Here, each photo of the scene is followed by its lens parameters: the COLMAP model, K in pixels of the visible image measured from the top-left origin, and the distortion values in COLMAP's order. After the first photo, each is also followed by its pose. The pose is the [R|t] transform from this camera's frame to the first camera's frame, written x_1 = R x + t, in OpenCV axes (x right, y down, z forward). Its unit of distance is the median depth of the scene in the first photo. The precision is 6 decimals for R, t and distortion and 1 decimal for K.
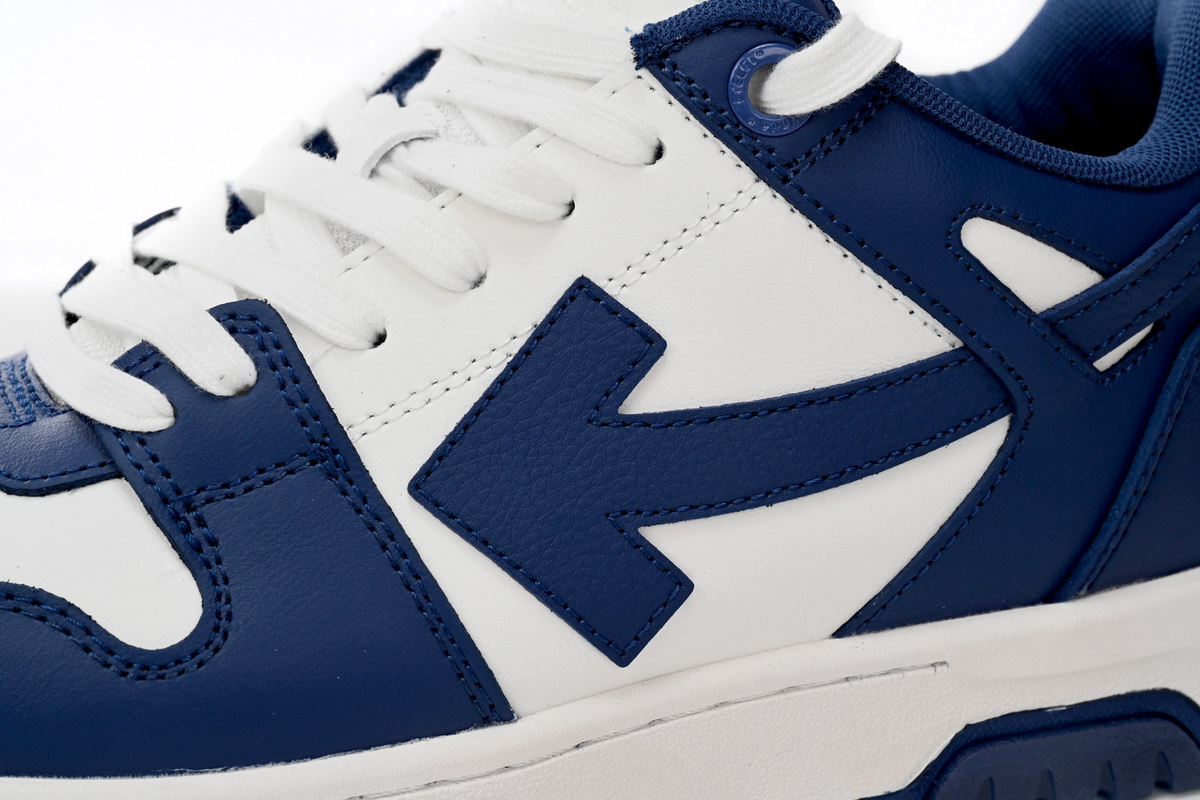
lens RADIAL K [[3045.4, 0, 600.0], [0, 3045.4, 400.0], [0, 0, 1]] dist [0.045443, -0.159003]
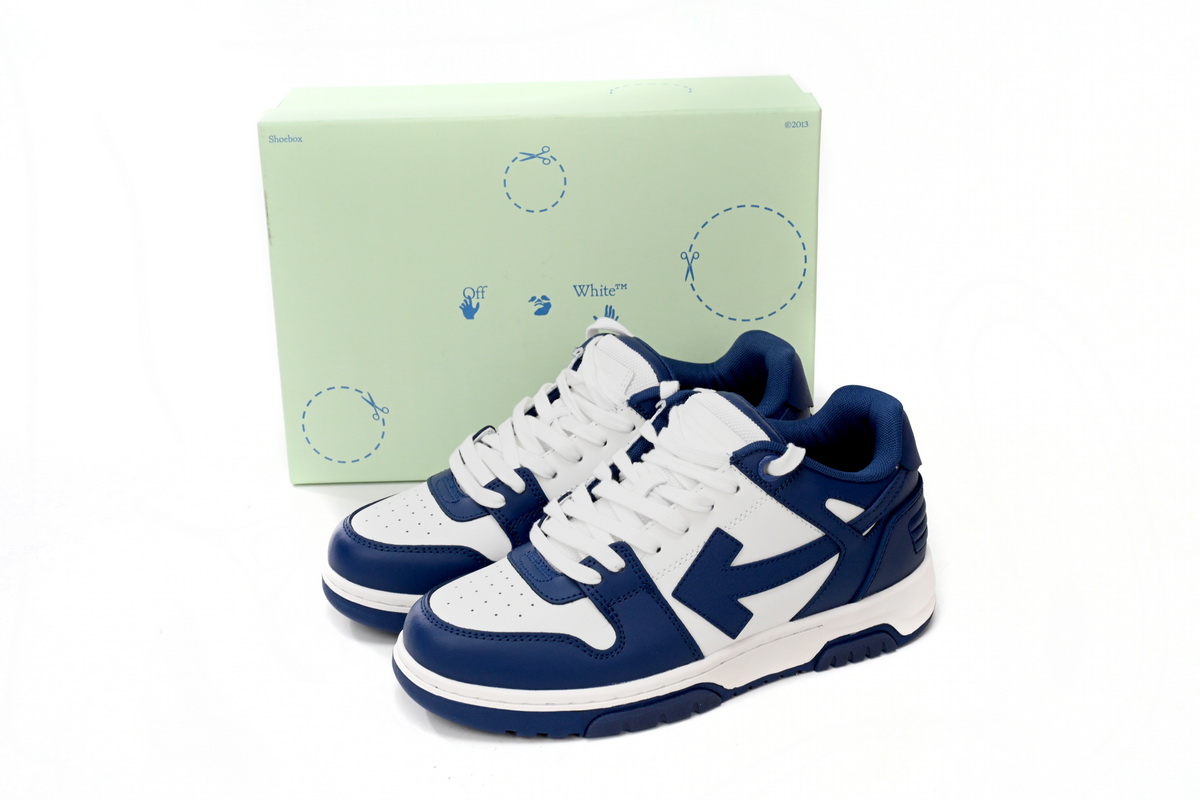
lens RADIAL K [[1661.5, 0, 600.0], [0, 1661.5, 400.0], [0, 0, 1]] dist [-0.009006, -0.002768]
pose [[0.991984, -0.064062, 0.108922, -0.325702], [0.054588, 0.994637, 0.087845, -0.348807], [-0.113966, -0.081195, 0.990161, -0.791065]]
